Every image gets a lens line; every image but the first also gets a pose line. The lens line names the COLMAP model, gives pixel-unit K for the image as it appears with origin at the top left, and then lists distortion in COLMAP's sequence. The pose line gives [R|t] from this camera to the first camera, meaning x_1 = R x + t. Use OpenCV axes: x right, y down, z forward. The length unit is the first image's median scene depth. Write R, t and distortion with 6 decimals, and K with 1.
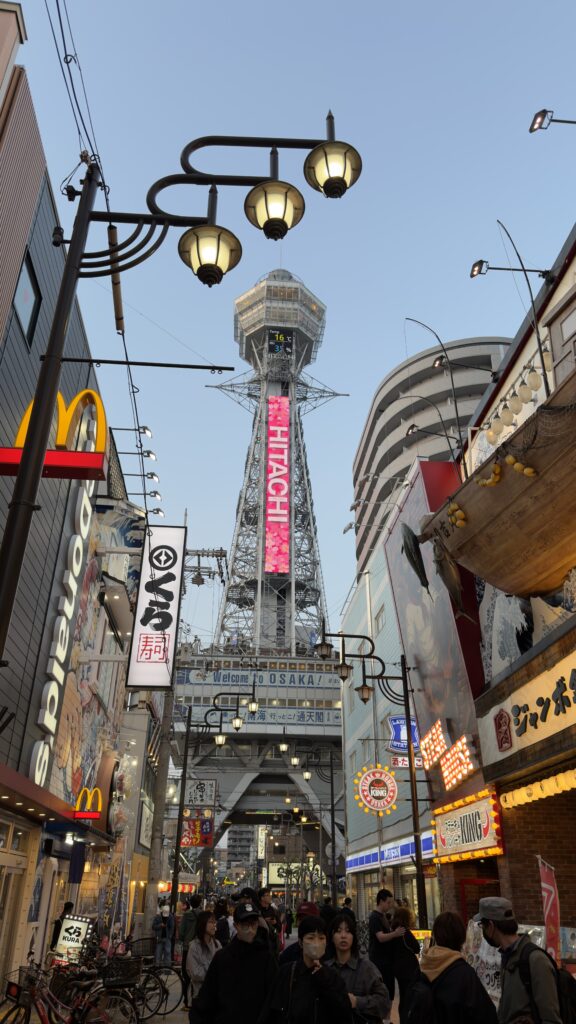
lens RADIAL K [[726.8, 0, 291.8], [0, 726.8, 511.4], [0, 0, 1]] dist [0.005666, 0.000547]
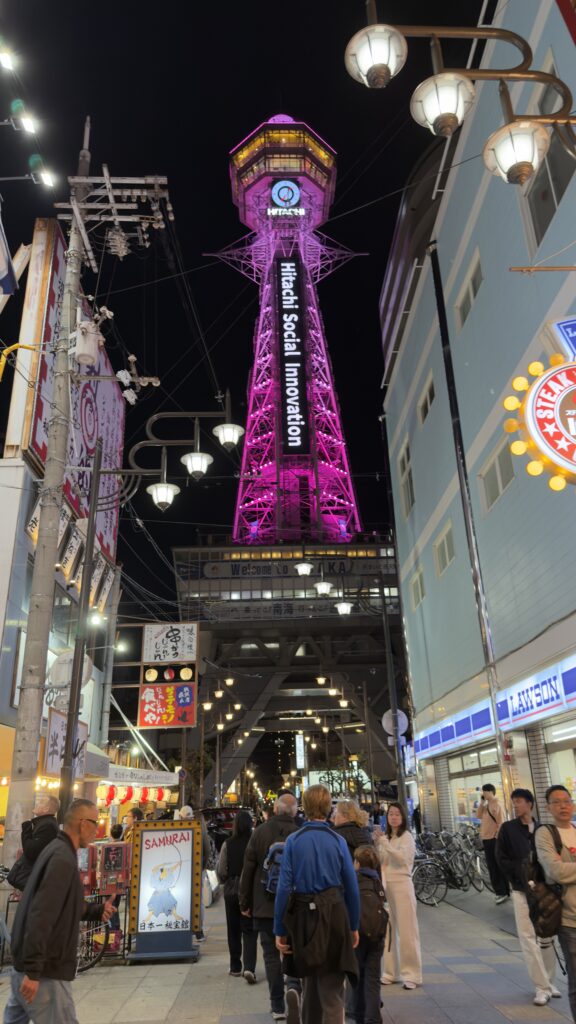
lens RADIAL K [[726.8, 0, 284.9], [0, 726.8, 511.1], [0, 0, 1]] dist [0.005666, 0.000547]
pose [[0.997277, -0.057717, -0.045902, 0.004036], [0.062036, 0.993149, 0.099031, 0.225900], [0.039871, -0.101609, 0.994025, 0.413705]]
